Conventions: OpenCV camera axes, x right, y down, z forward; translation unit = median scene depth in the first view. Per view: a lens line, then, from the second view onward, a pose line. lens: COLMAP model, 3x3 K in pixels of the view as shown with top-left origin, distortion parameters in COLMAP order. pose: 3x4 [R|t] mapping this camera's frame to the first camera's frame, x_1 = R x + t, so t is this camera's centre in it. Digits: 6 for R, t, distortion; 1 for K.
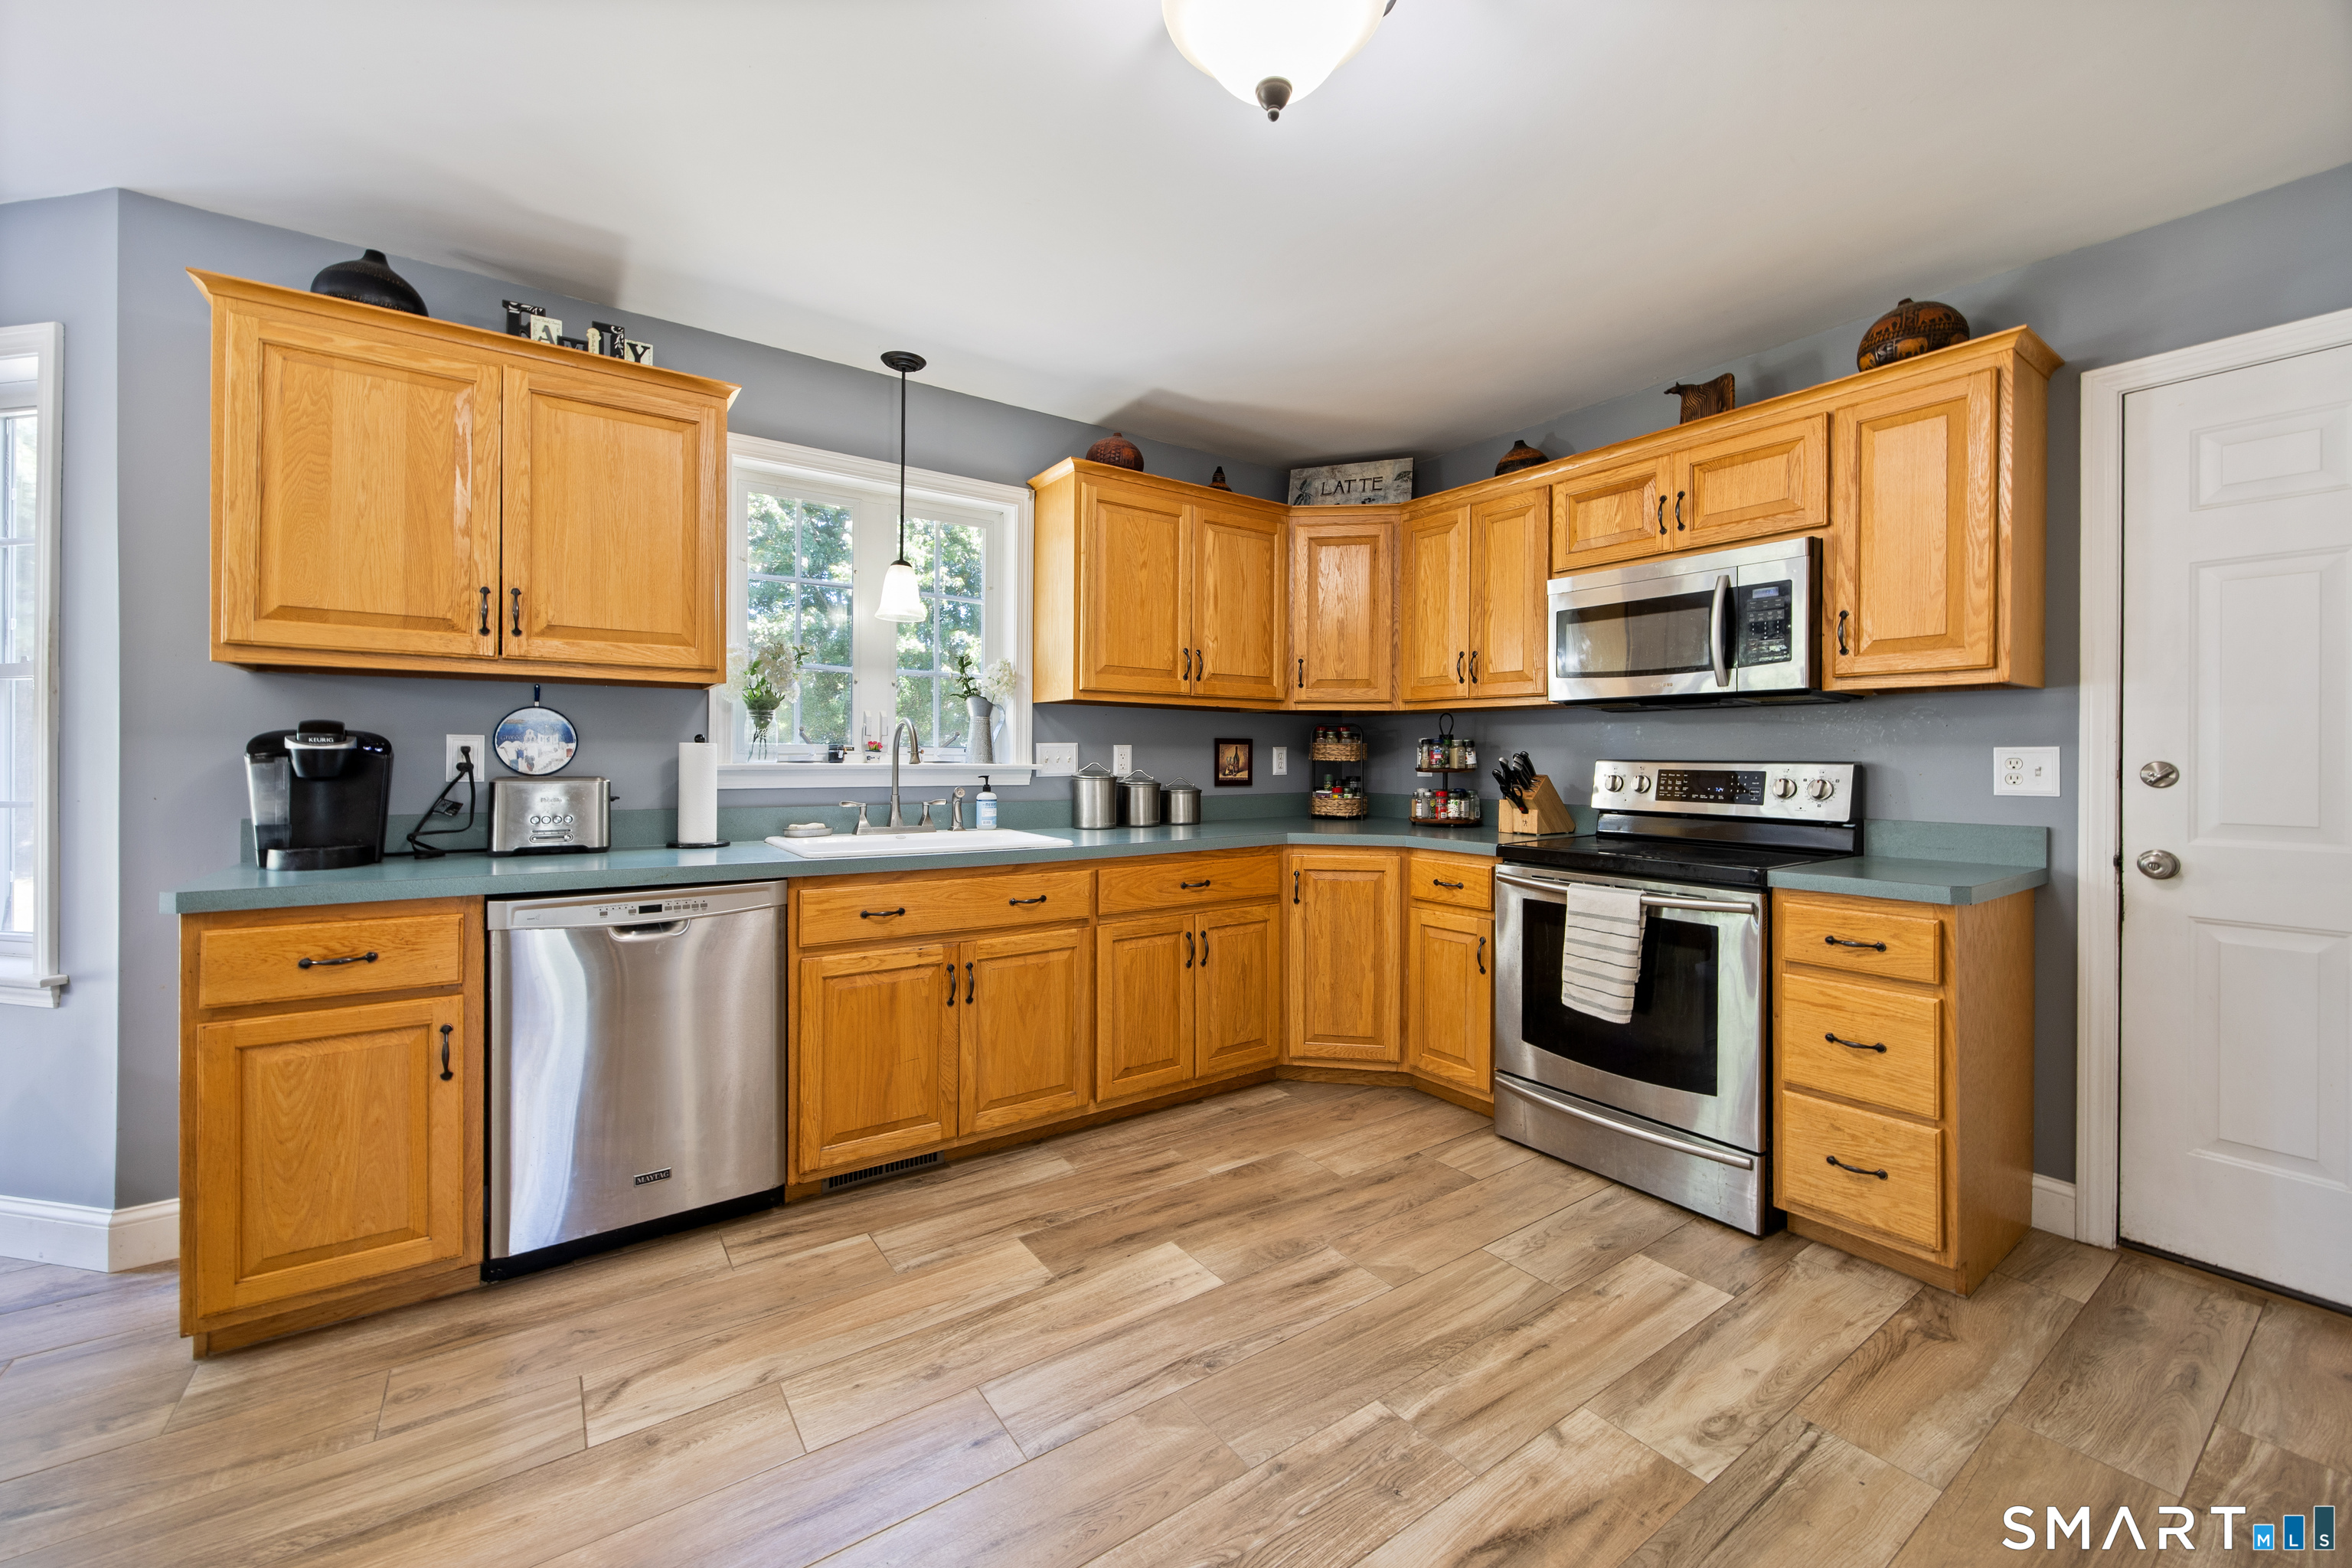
lens RADIAL K [[936.1, 0, 1178.7], [0, 936.1, 763.3], [0, 0, 1]] dist [0.006773, -0.000223]
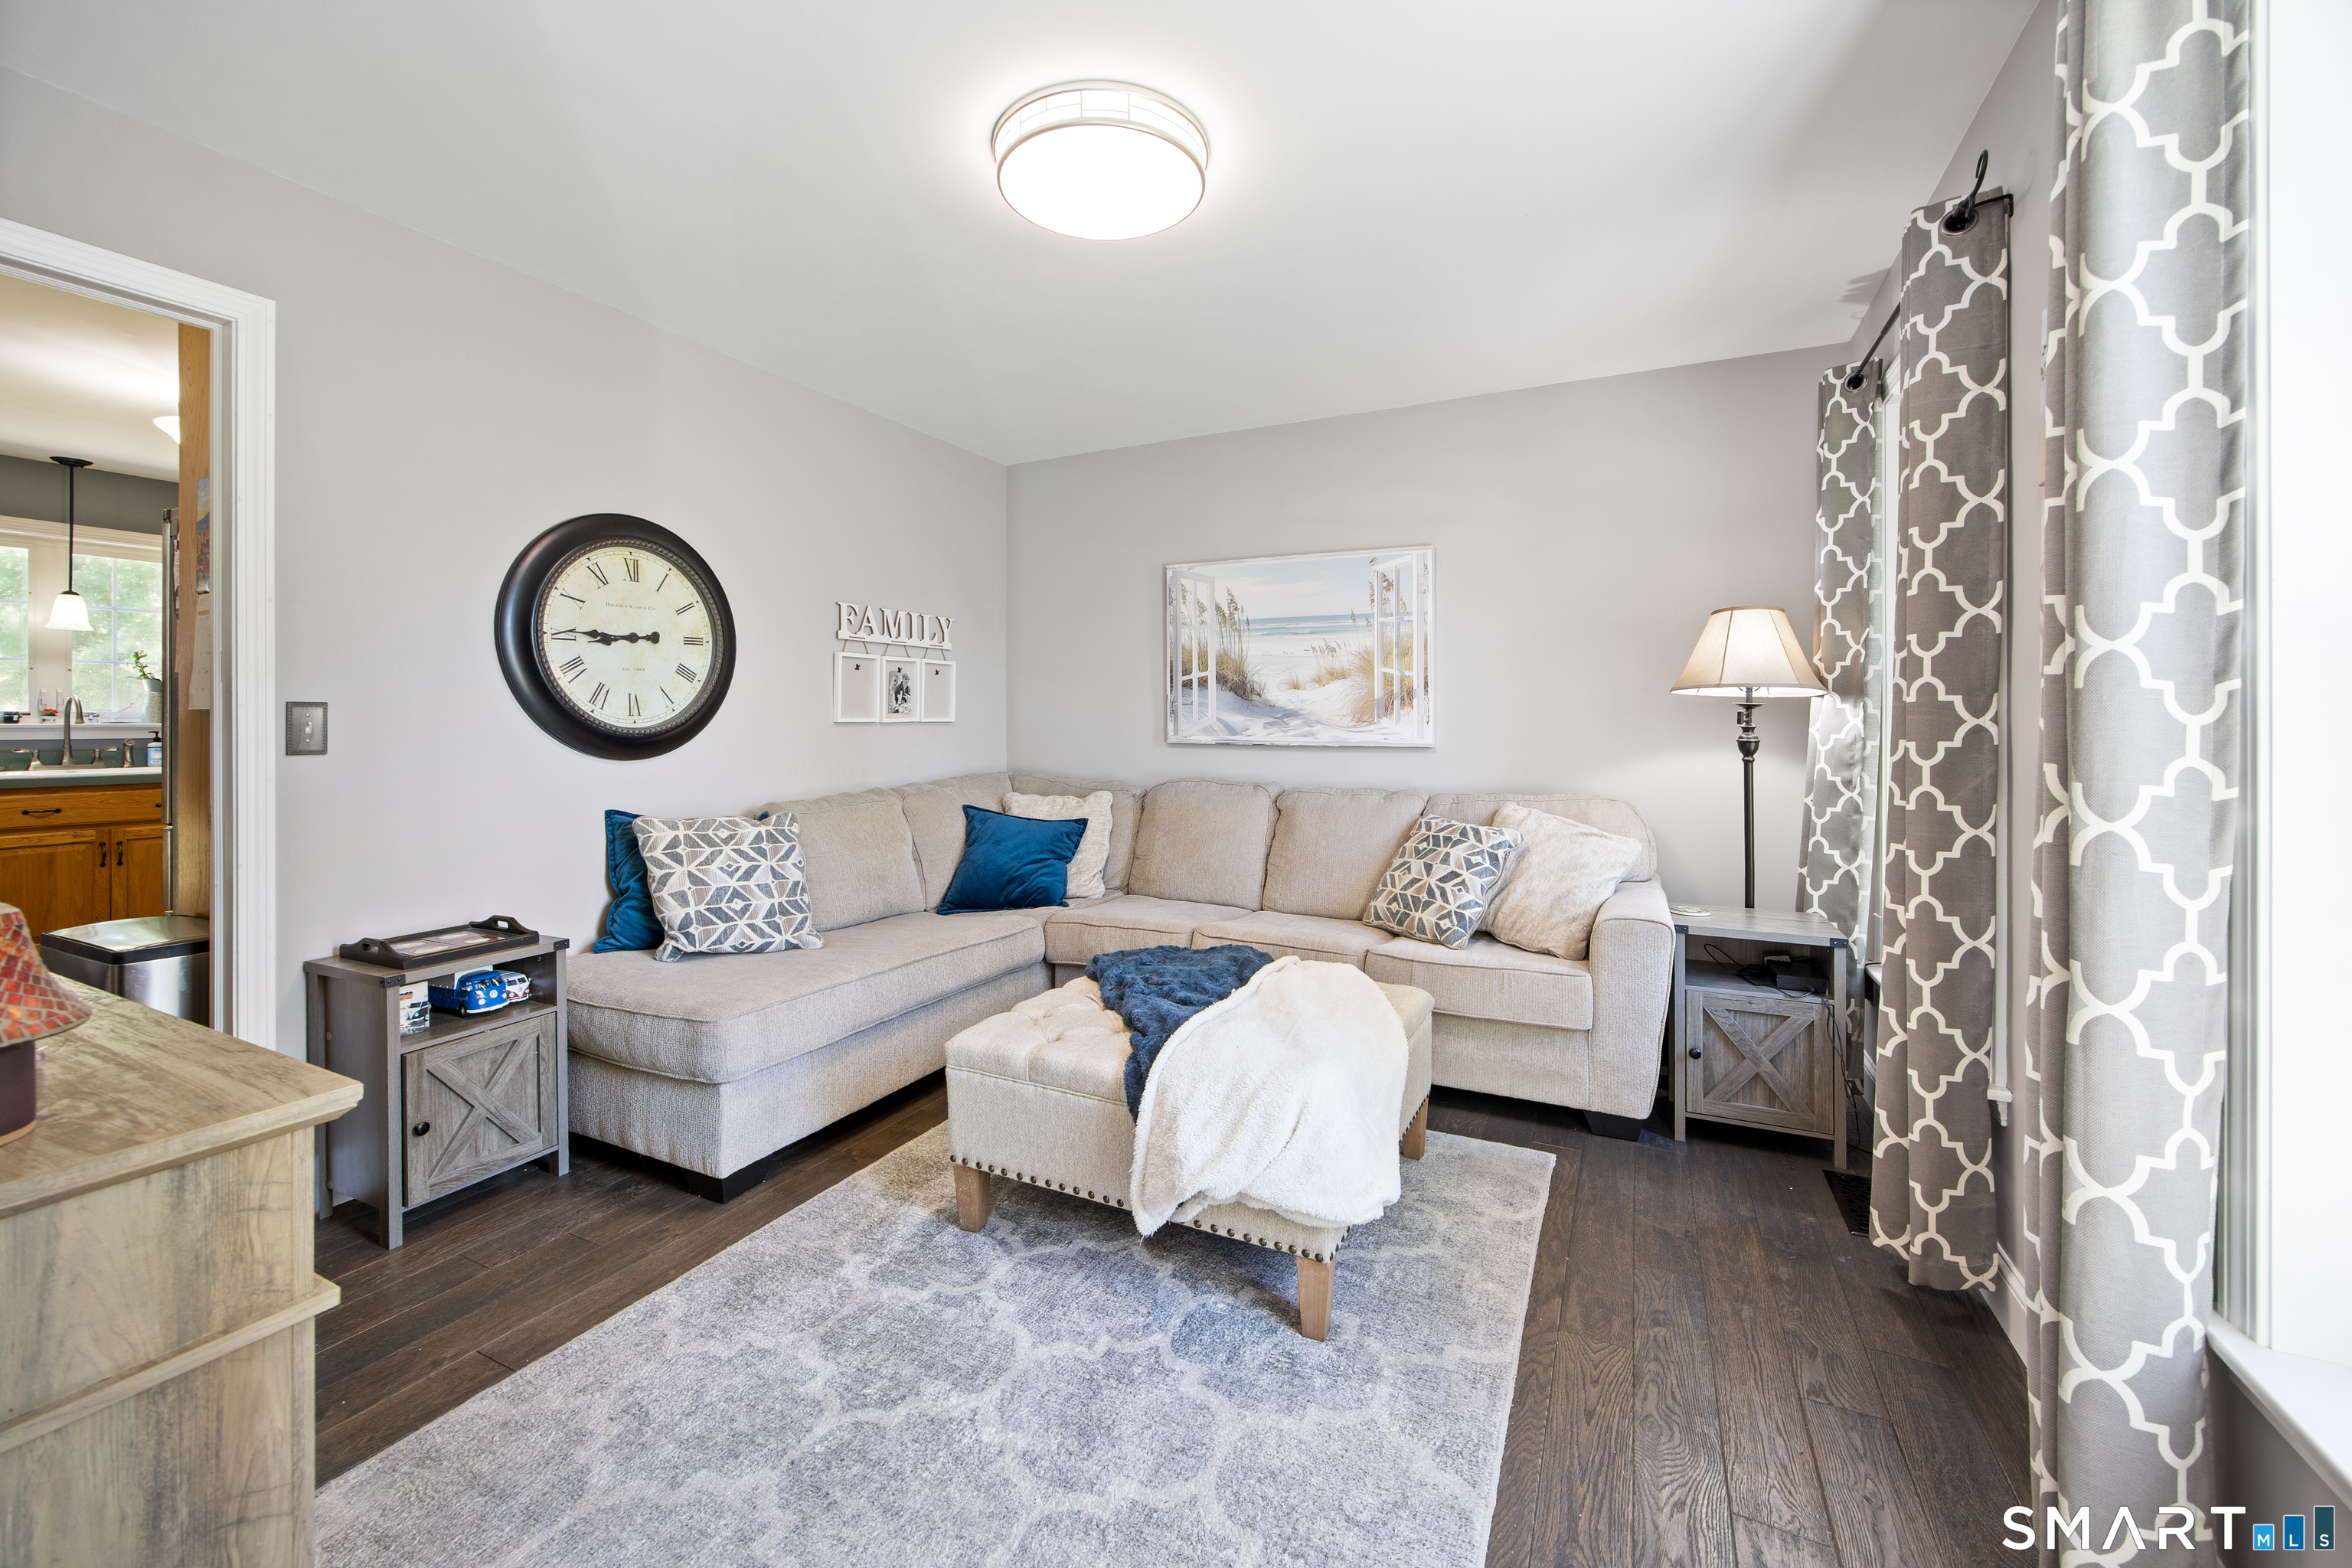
lens RADIAL K [[936.1, 0, 1144.9], [0, 936.1, 742.1], [0, 0, 1]] dist [0.006773, -0.000223]
pose [[0.890590, -0.003896, 0.454790, 0.647506], [0.002198, 0.999989, 0.004262, 0.031488], [-0.454802, -0.002796, 0.890588, -1.347127]]
